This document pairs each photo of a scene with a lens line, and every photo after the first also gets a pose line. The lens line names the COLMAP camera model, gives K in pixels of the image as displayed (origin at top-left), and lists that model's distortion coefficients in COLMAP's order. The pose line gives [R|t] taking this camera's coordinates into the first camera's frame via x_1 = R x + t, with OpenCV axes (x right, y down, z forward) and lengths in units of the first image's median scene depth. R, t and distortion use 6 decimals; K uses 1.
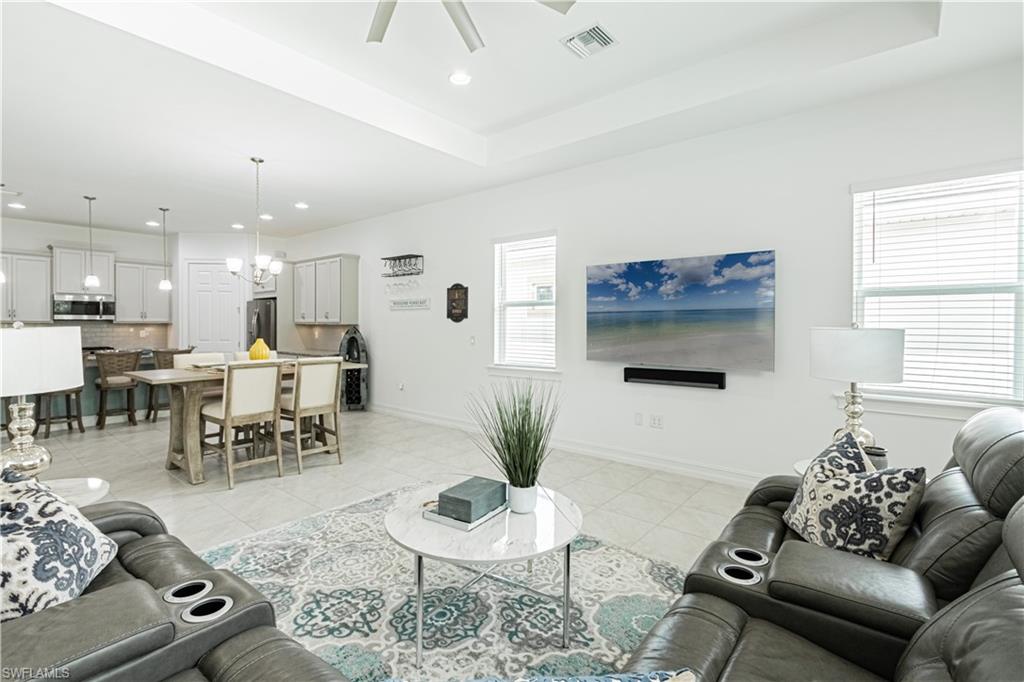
lens RADIAL K [[466.6, 0, 510.8], [0, 466.6, 323.9], [0, 0, 1]] dist [0.002010, 0.000476]
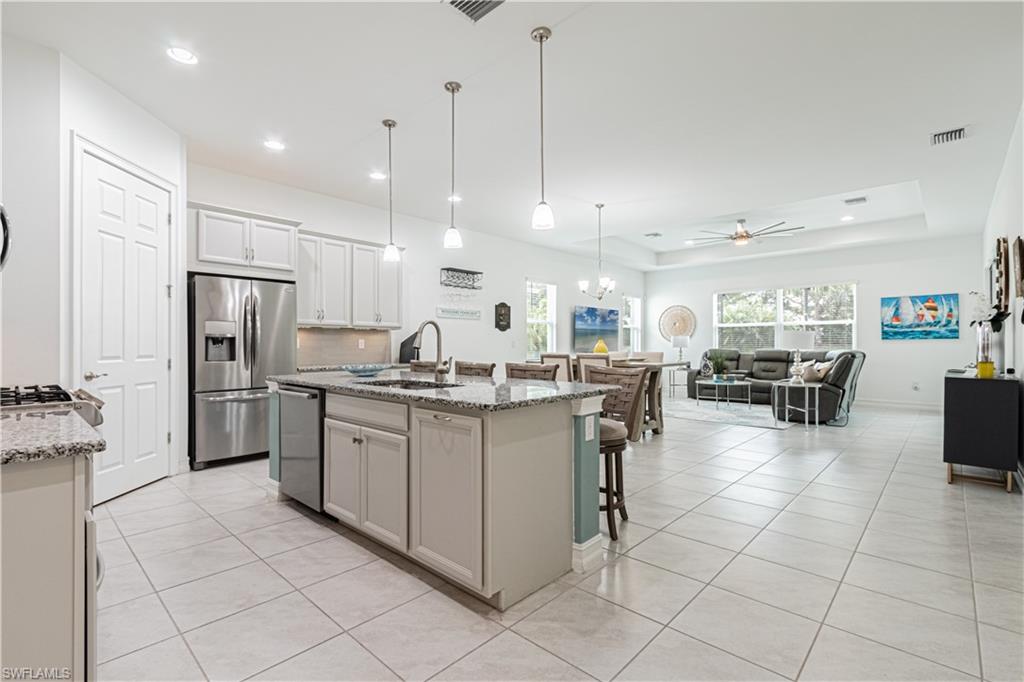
lens RADIAL K [[466.5, 0, 506.0], [0, 466.5, 343.8], [0, 0, 1]] dist [0.000401, -0.000019]
pose [[0.073433, 0.000203, 0.997300, -1.550103], [-0.002037, 0.999998, -0.000054, 0.034825], [-0.997298, -0.002027, 0.073434, 0.954847]]
